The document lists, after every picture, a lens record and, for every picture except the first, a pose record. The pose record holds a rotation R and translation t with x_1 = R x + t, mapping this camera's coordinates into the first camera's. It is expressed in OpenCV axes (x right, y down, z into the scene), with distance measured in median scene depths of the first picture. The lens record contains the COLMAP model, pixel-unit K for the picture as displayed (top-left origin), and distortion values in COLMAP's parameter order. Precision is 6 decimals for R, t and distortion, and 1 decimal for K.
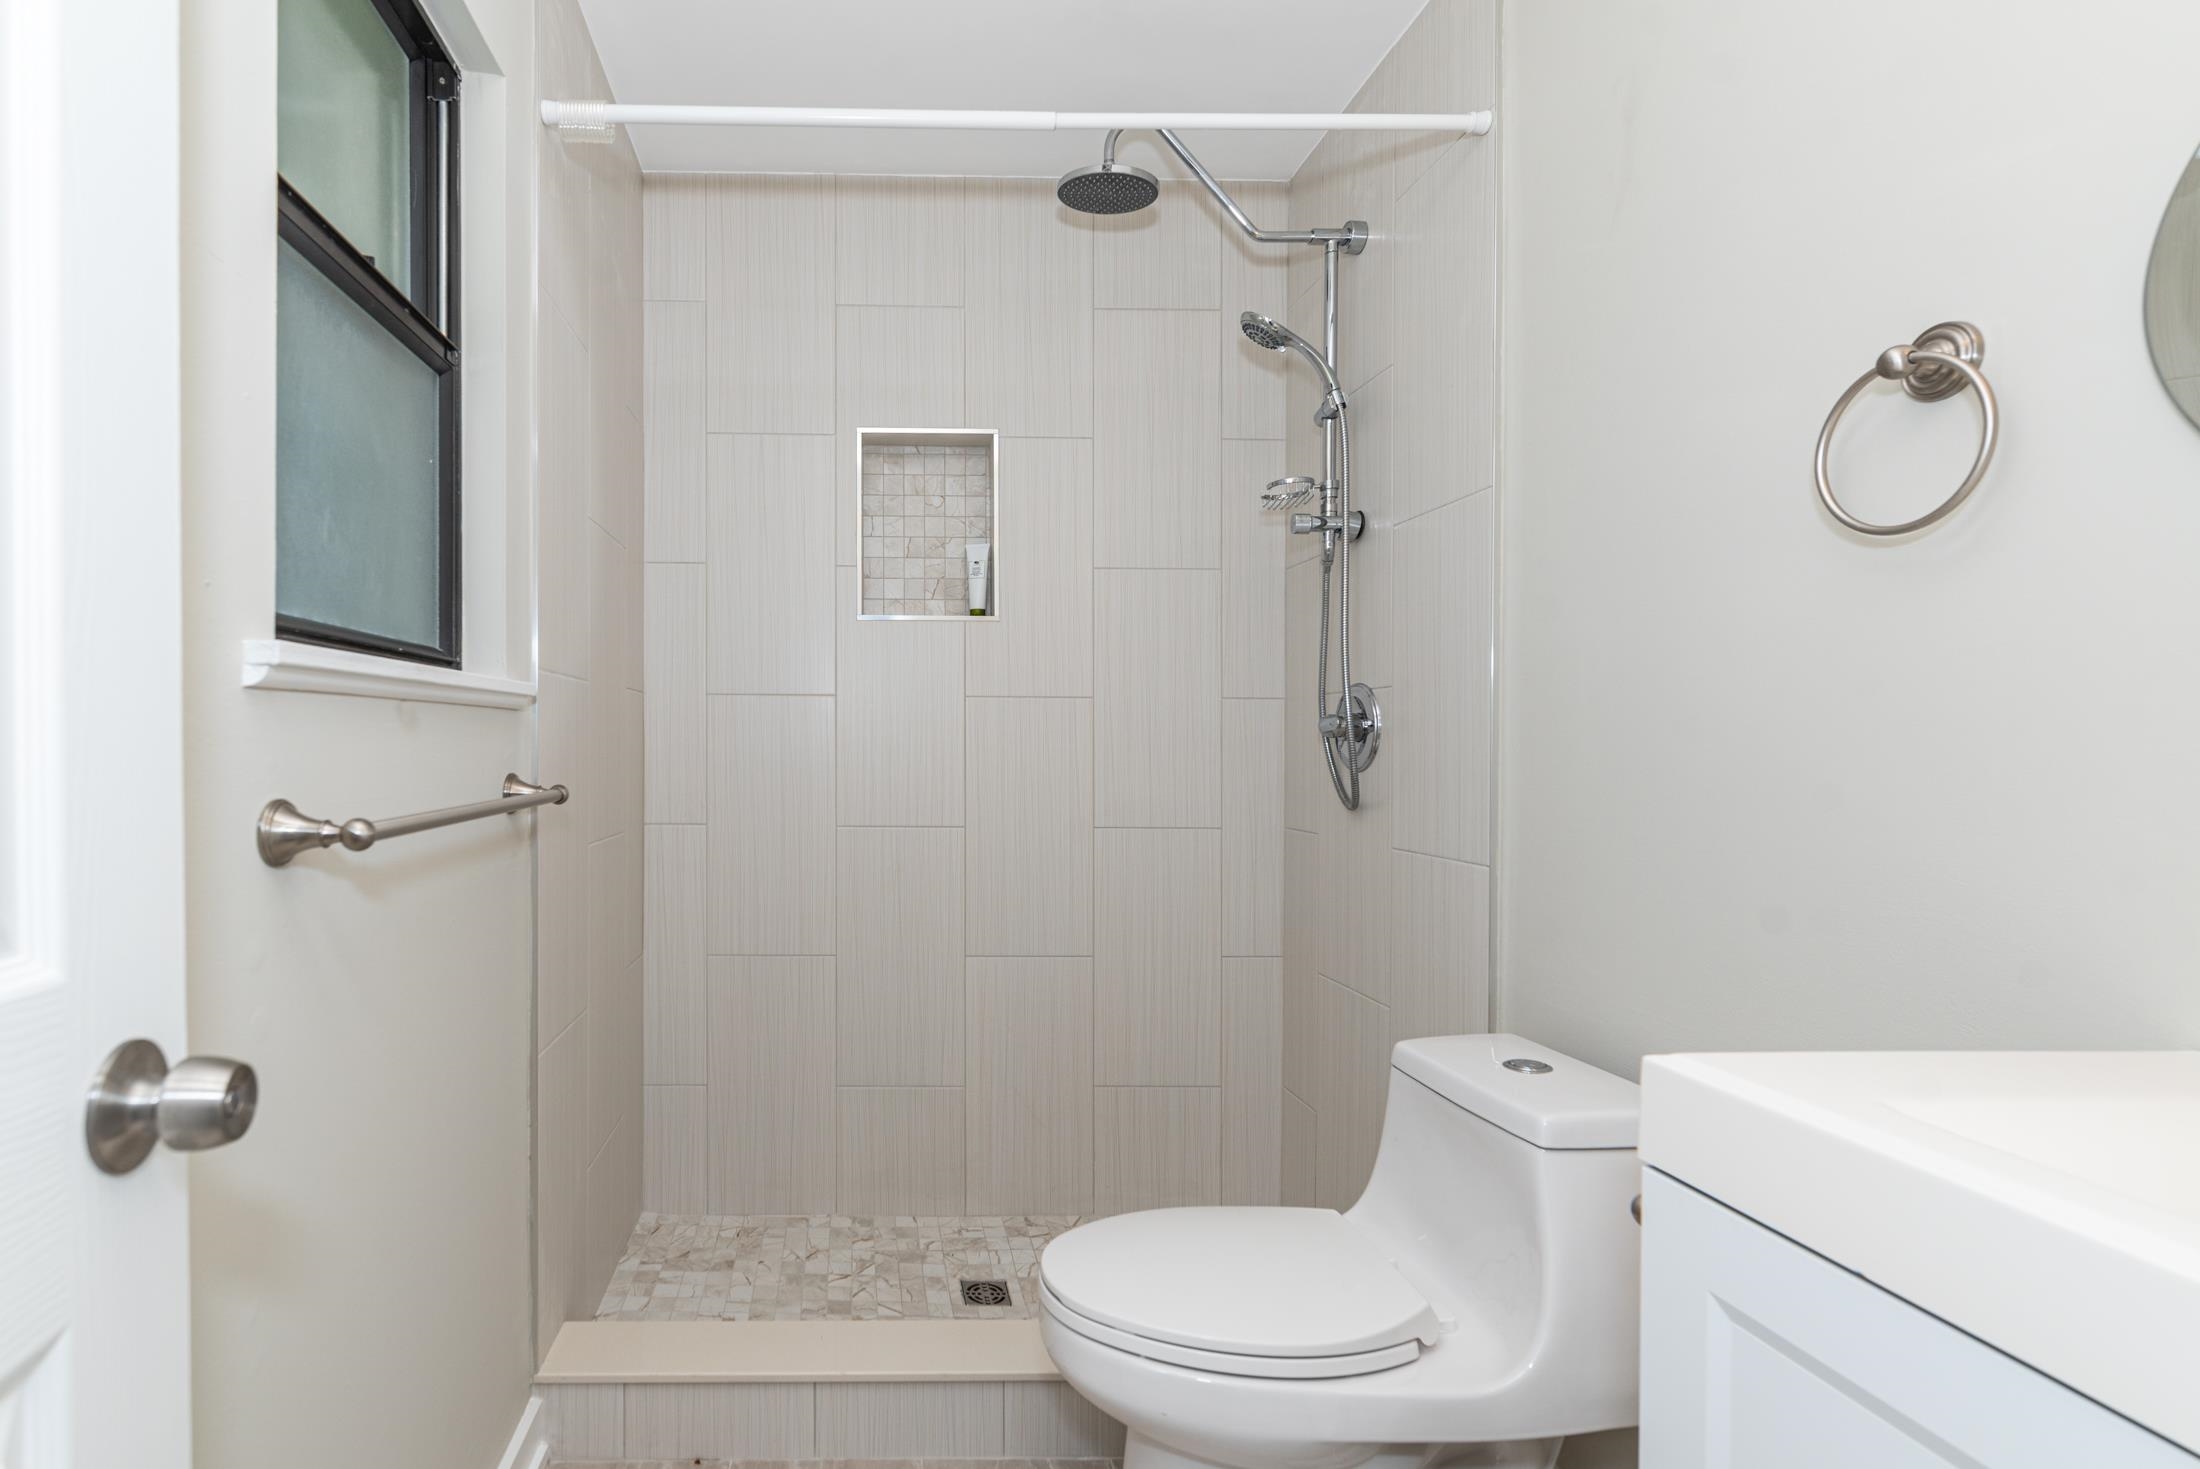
lens RADIAL K [[1023.4, 0, 1099.4], [0, 1023.4, 745.4], [0, 0, 1]] dist [-0.002507, -0.001855]
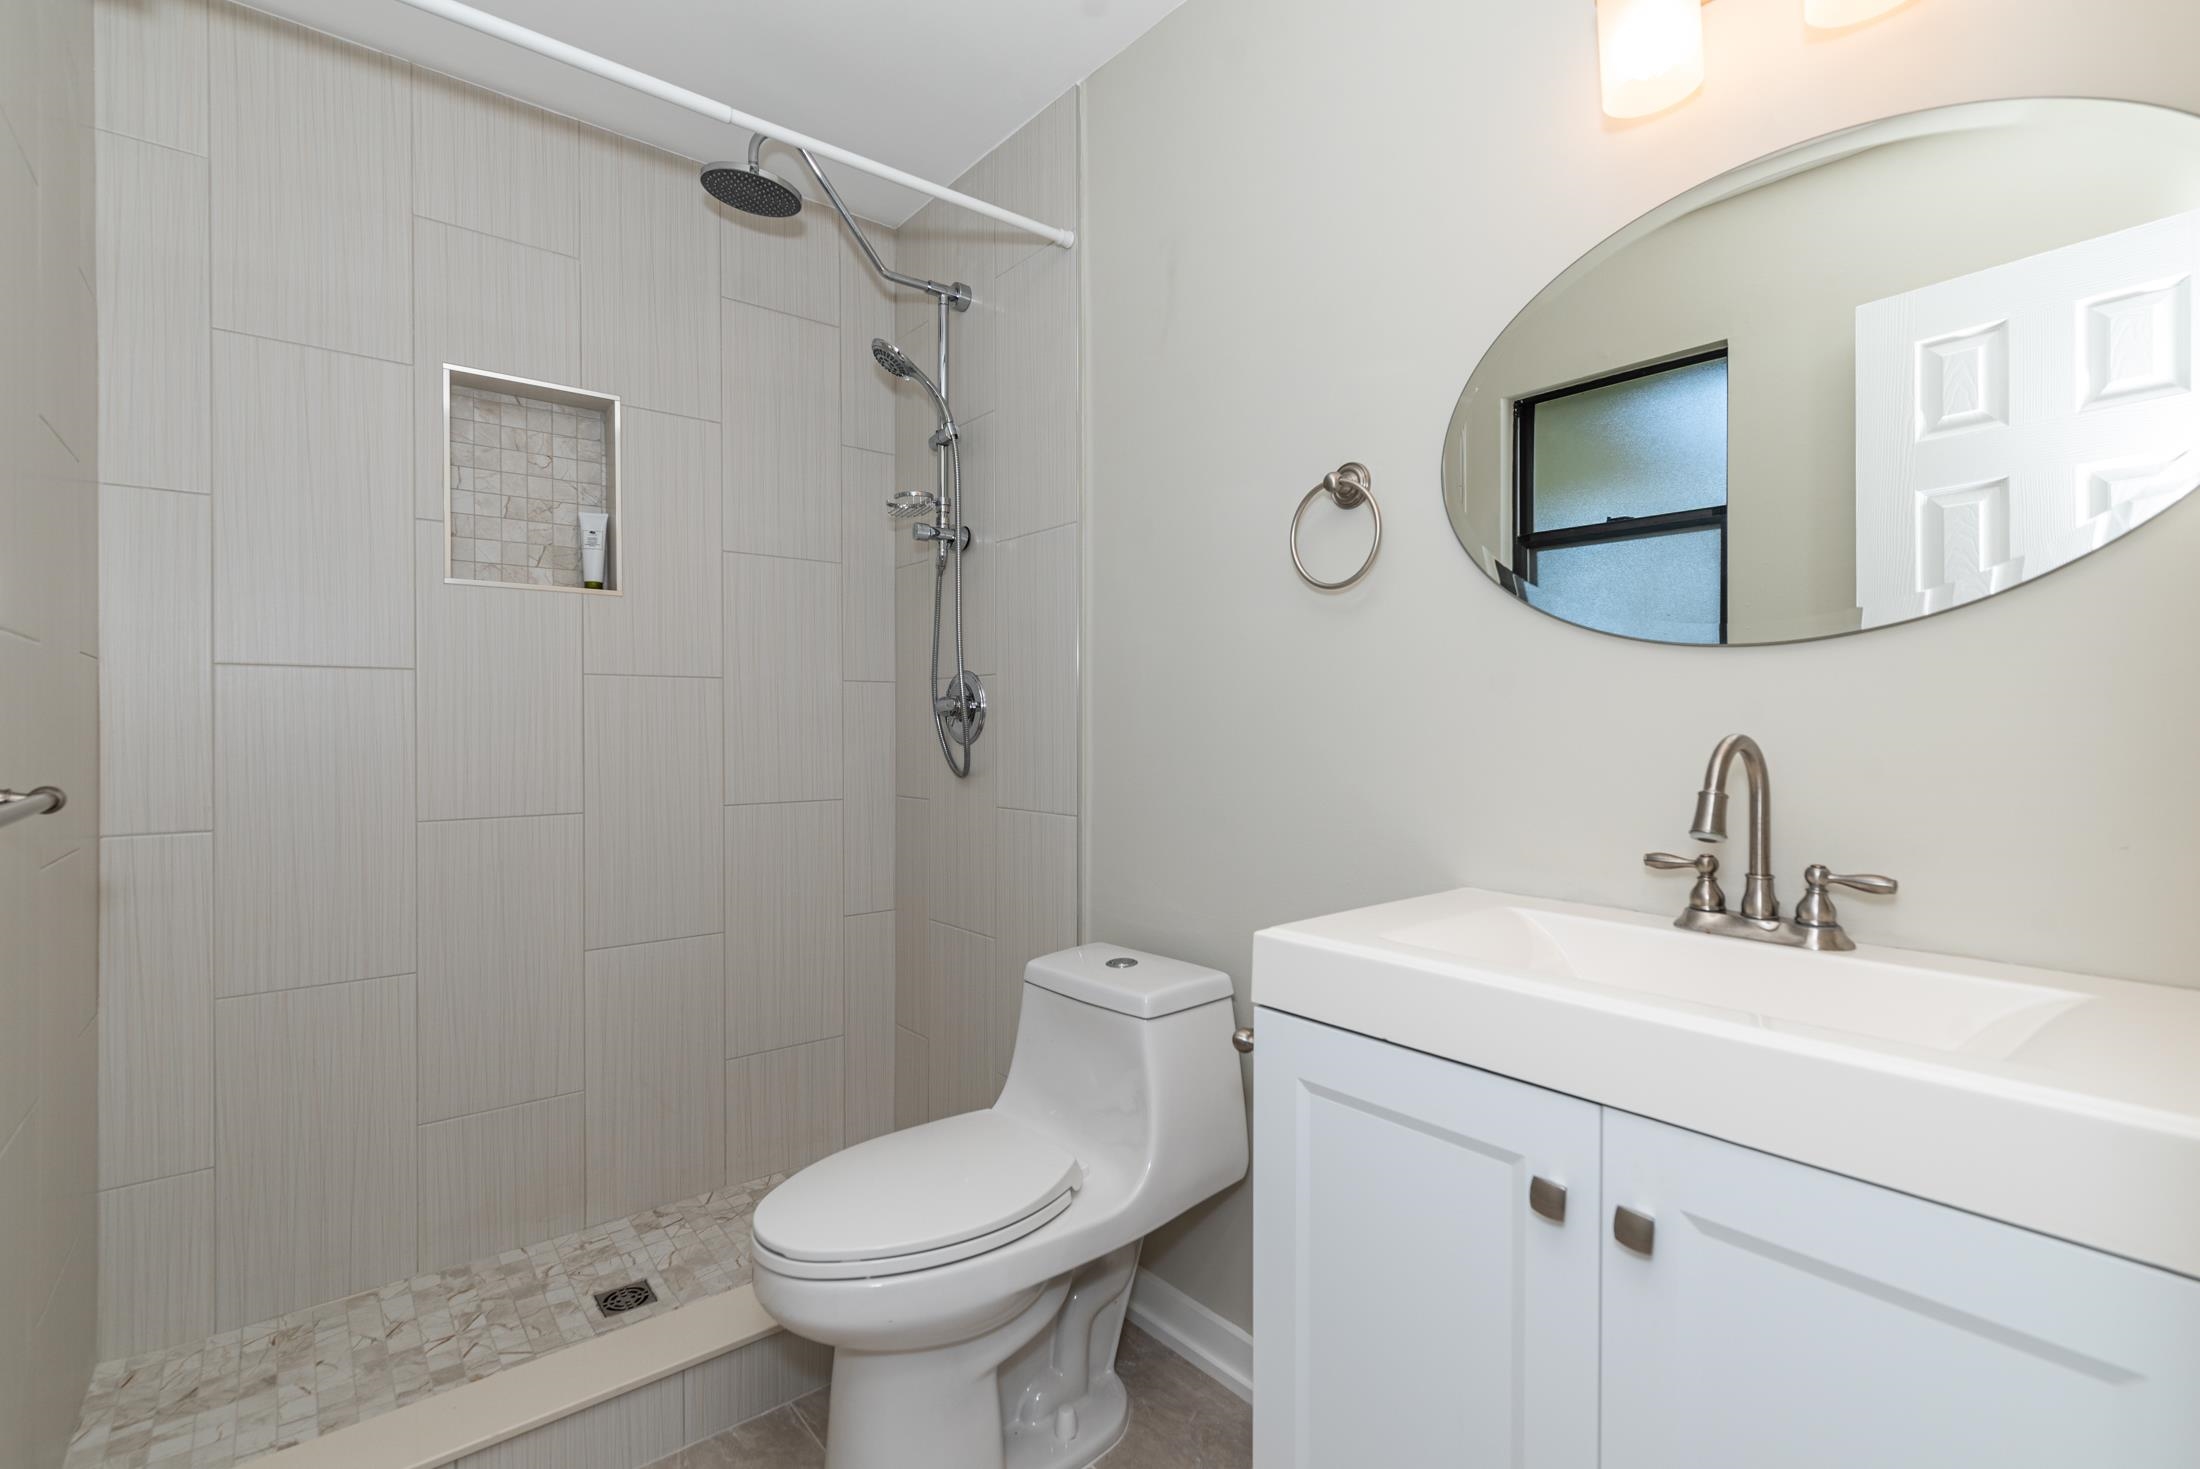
lens RADIAL K [[965.1, 0, 1096.2], [0, 965.1, 716.6], [0, 0, 1]] dist [0.002647, -0.000688]
pose [[0.799418, -0.003166, 0.600767, -0.301607], [0.006186, 0.999976, -0.002963, -0.003253], [-0.600743, 0.006085, 0.799419, 0.009483]]
